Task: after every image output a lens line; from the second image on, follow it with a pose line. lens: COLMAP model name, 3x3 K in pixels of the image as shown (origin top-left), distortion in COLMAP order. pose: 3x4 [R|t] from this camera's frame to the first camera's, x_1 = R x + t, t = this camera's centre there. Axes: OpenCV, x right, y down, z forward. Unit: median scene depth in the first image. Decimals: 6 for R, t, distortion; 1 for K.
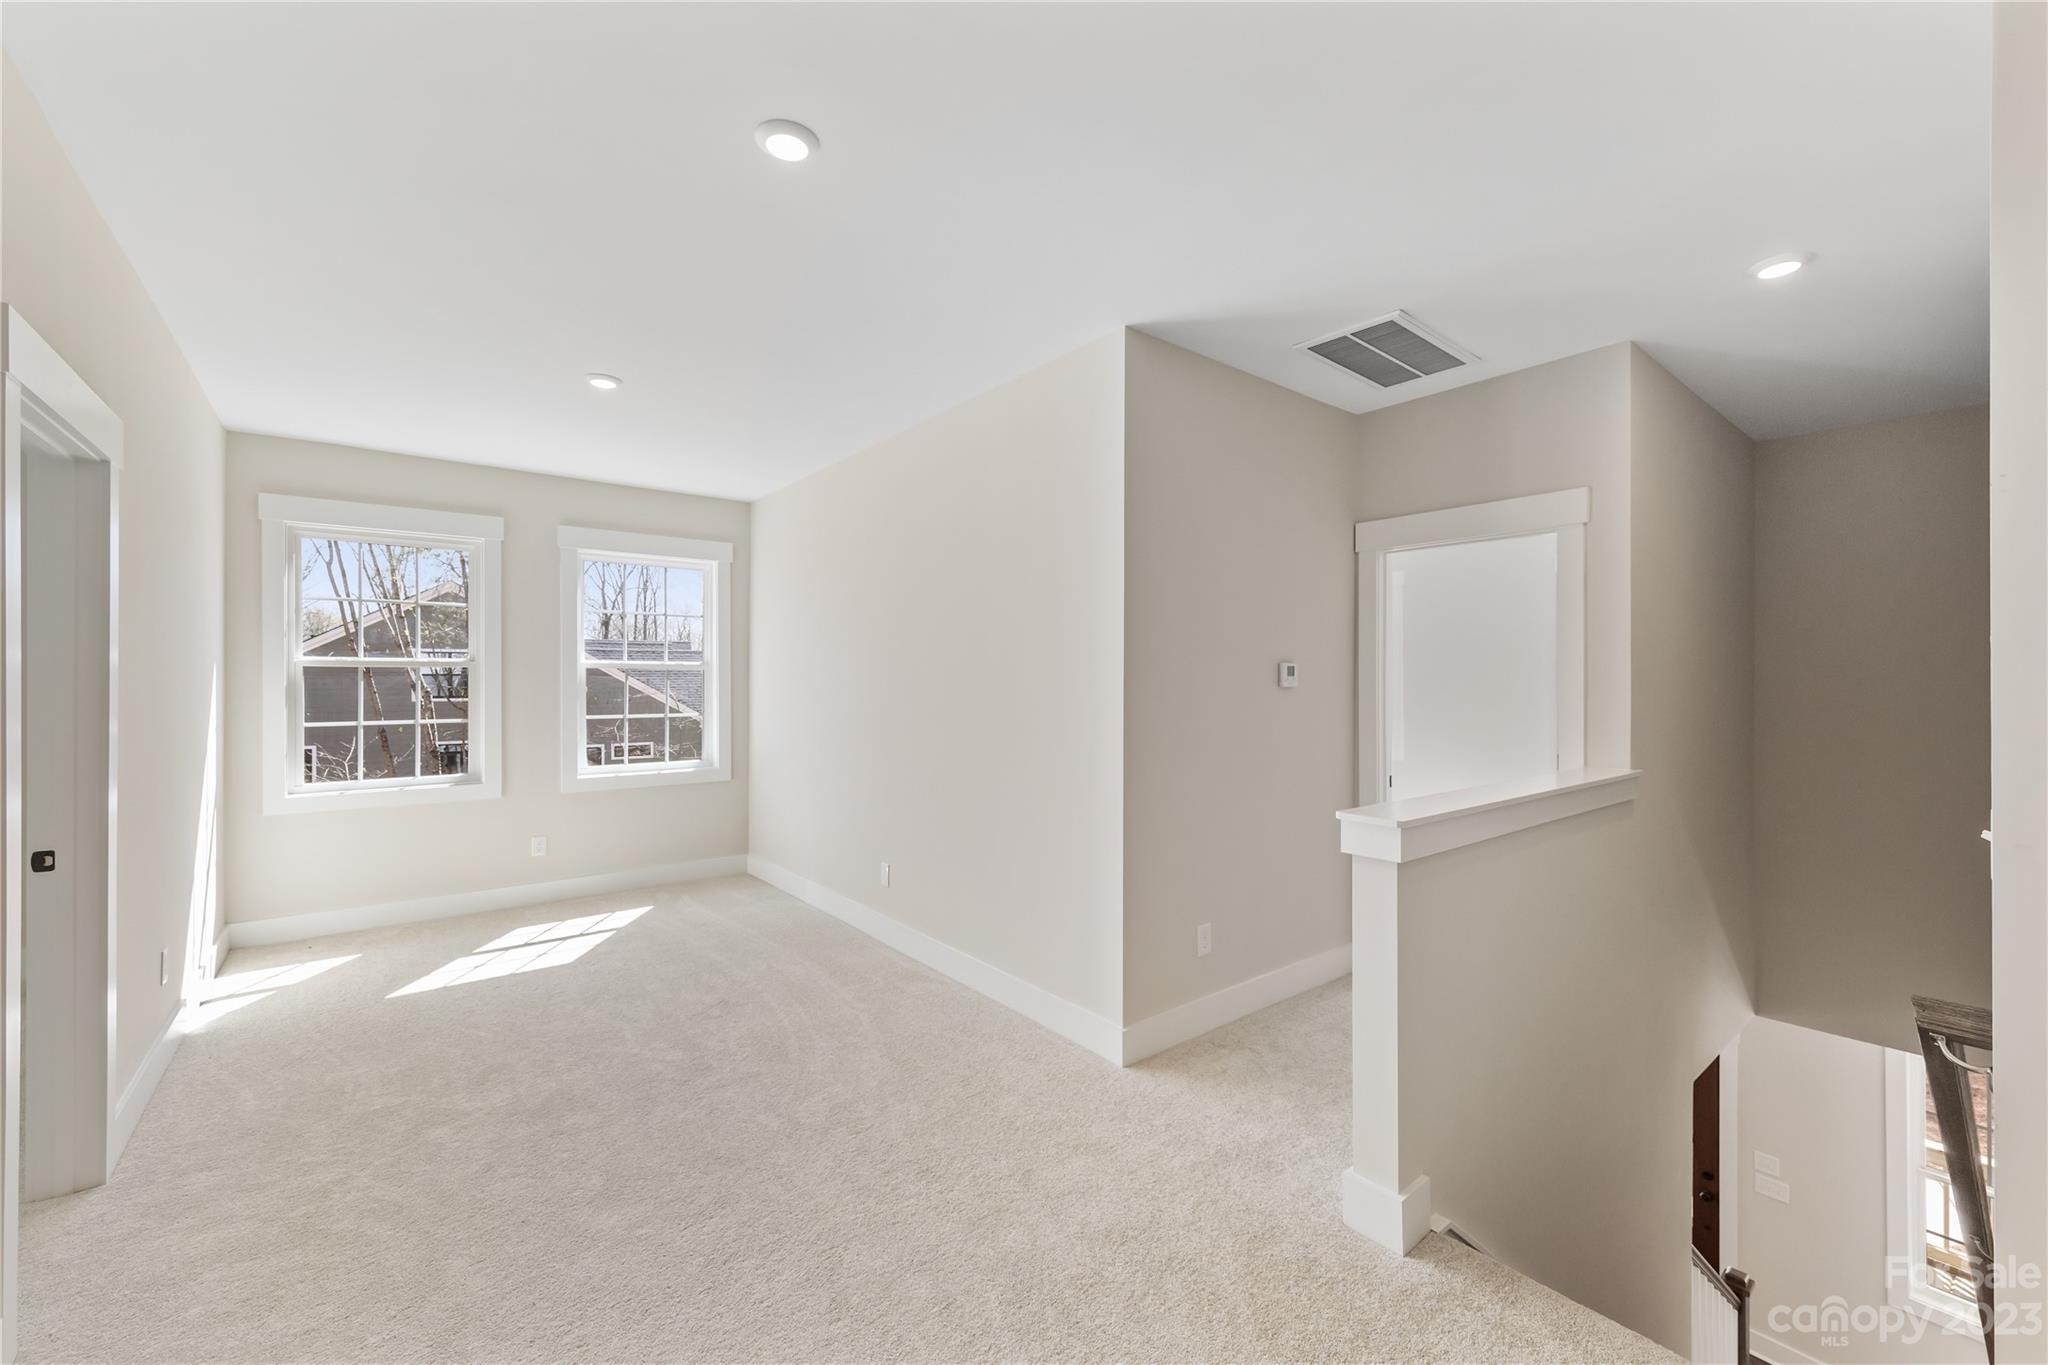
lens RADIAL K [[837.7, 0, 1030.8], [0, 837.7, 674.3], [0, 0, 1]] dist [-0.000477, -0.000419]
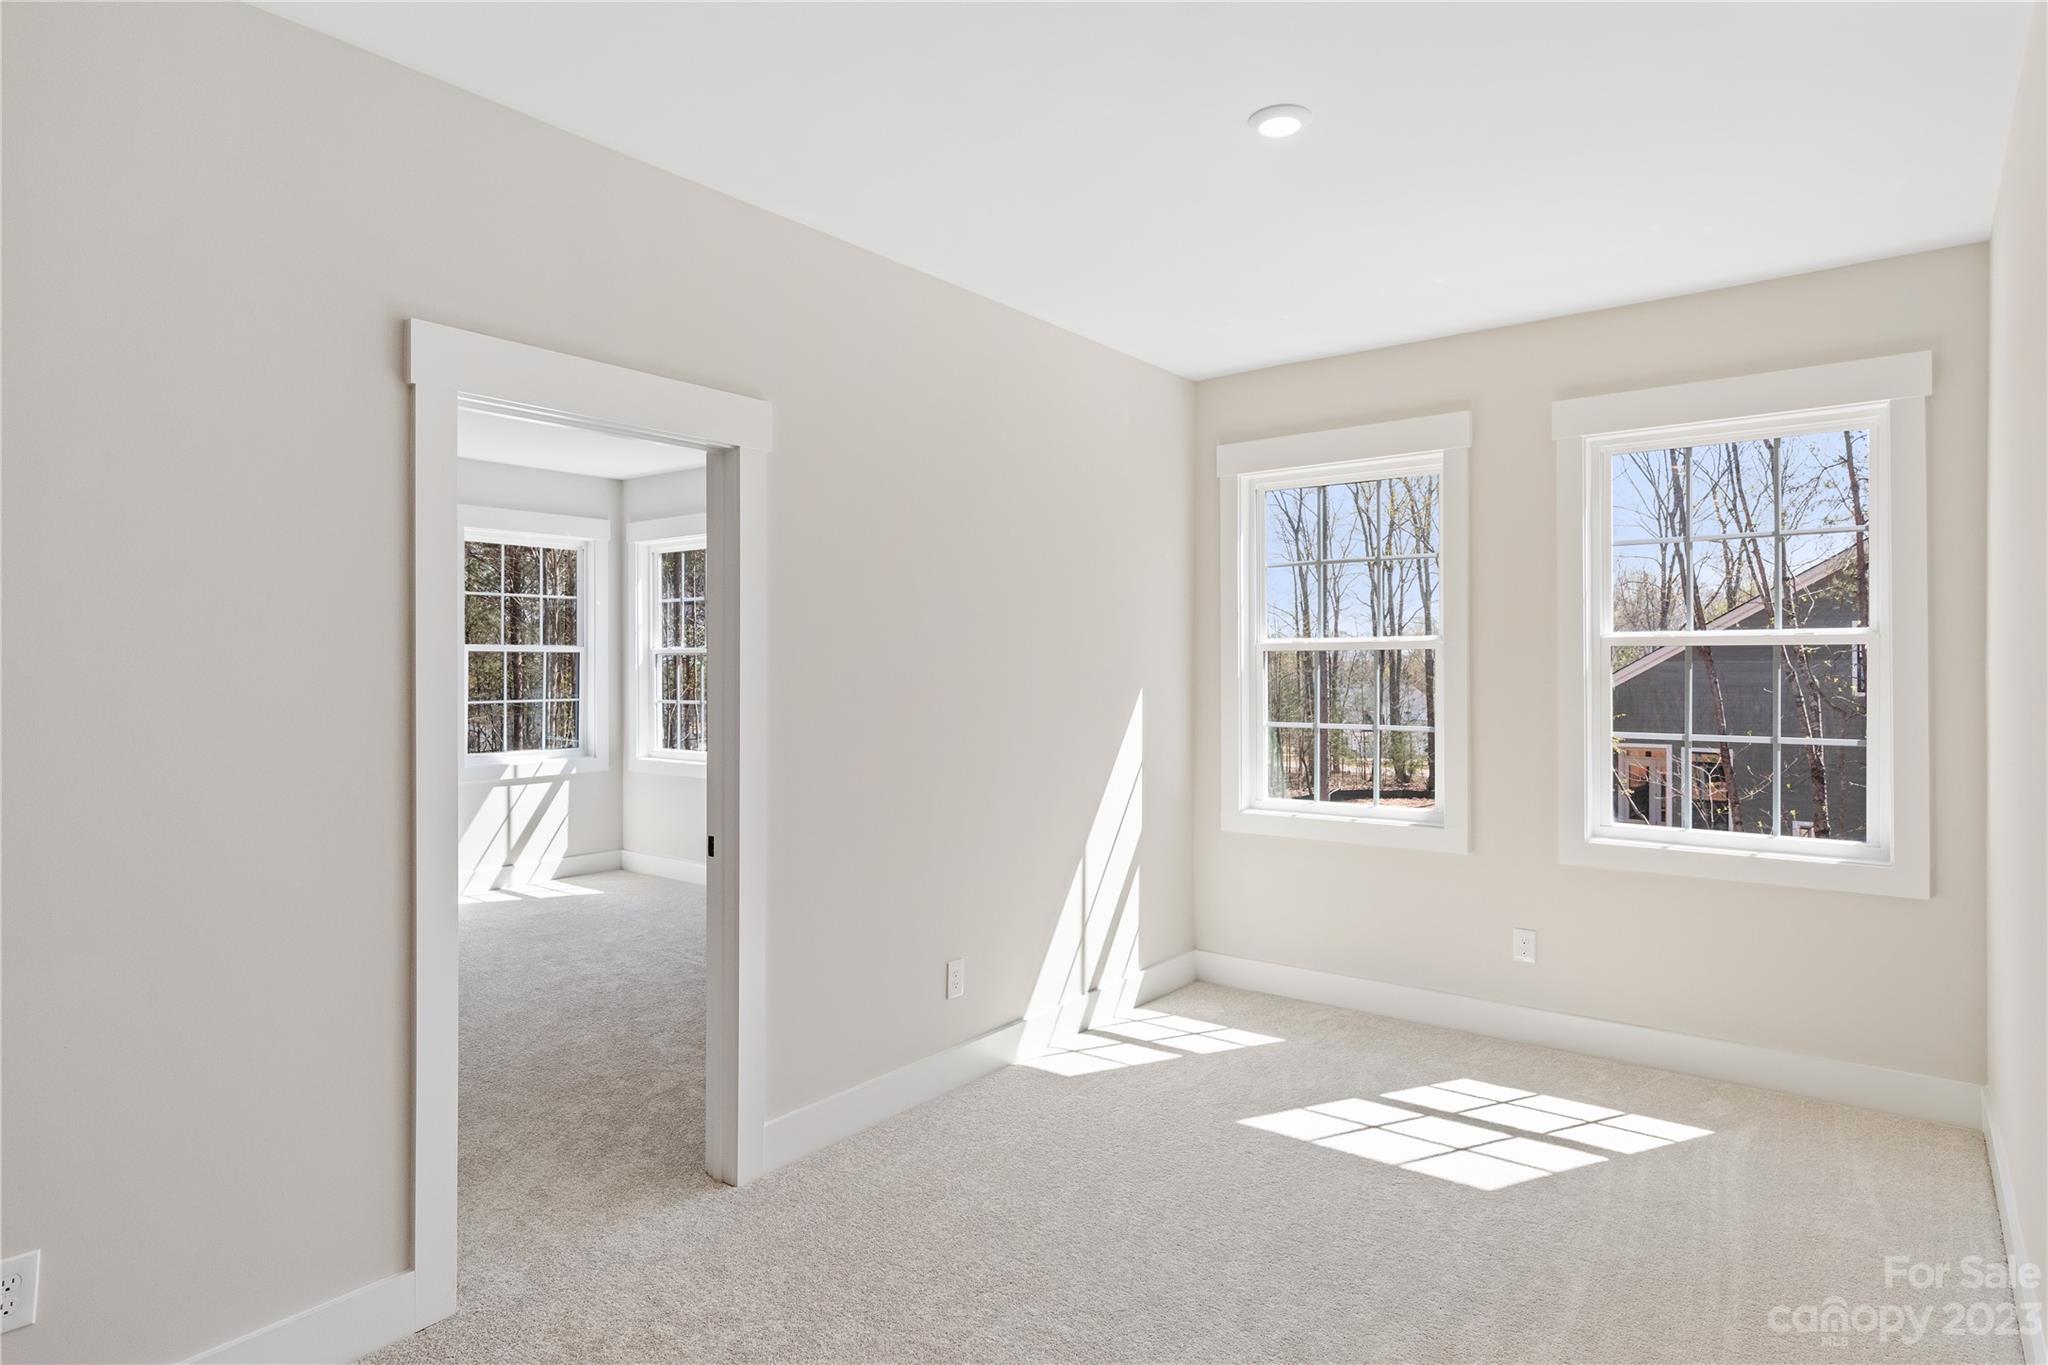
lens RADIAL K [[1102.5, 0, 1035.8], [0, 1102.5, 674.6], [0, 0, 1]] dist [-0.003438, -0.001998]
pose [[0.237165, -0.002580, -0.971466, 0.142282], [0.000905, 0.999997, -0.002435, 0.019763], [0.971469, -0.000302, 0.237167, 0.731313]]
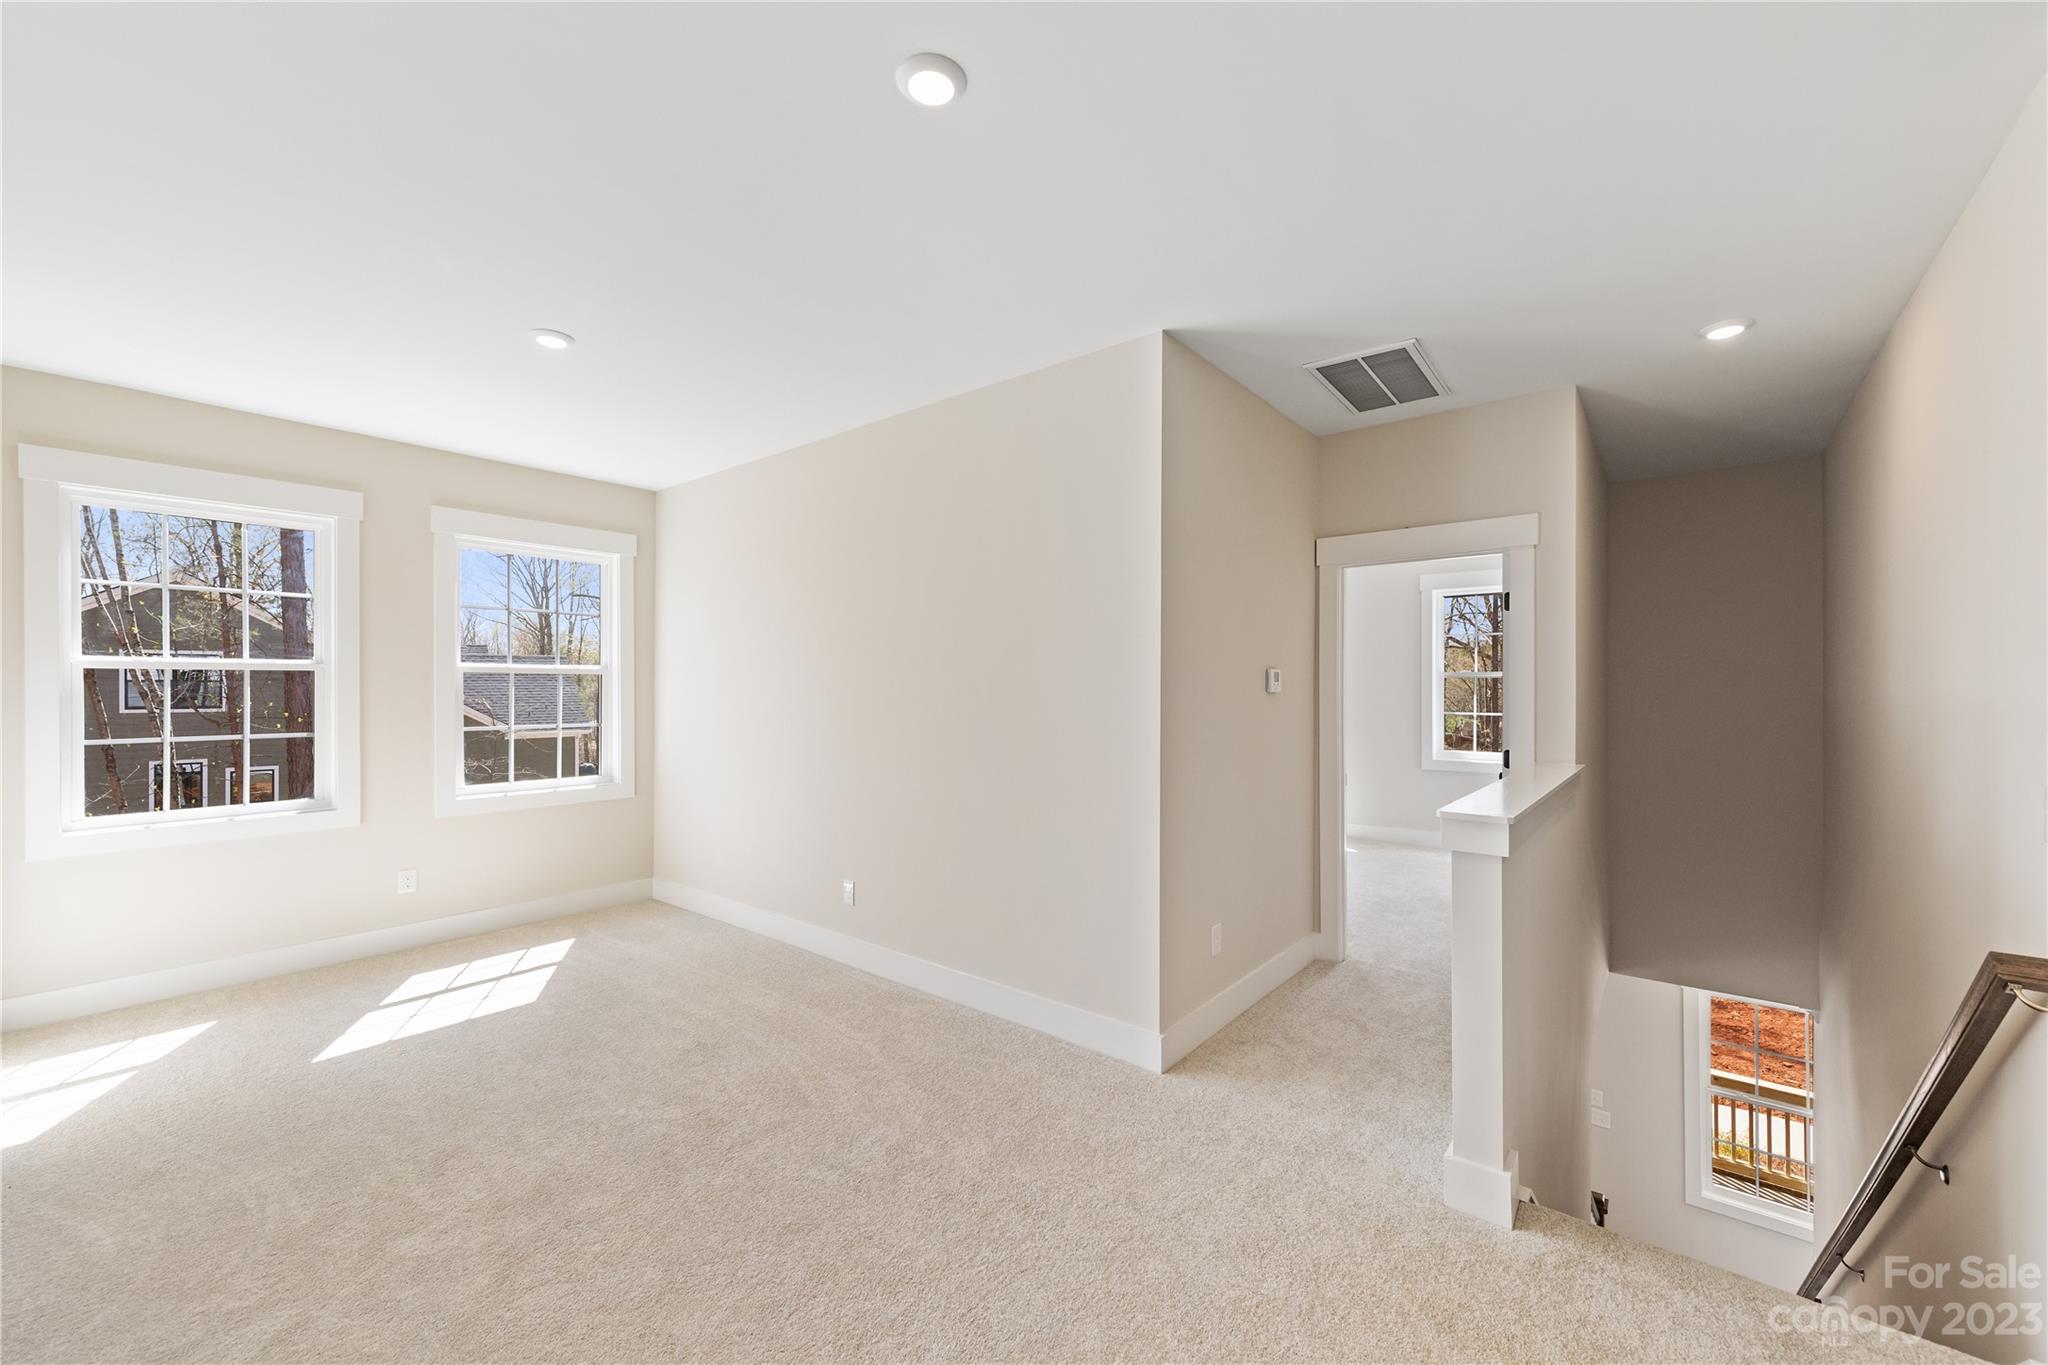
lens RADIAL K [[819.2, 0, 1039.1], [0, 819.2, 682.3], [0, 0, 1]] dist [0.003942, -0.000459]
pose [[0.976348, 0.001369, 0.216200, -0.216911], [-0.001394, 0.999999, -0.000037, 0.003330], [-0.216200, -0.000266, 0.976349, 0.070405]]
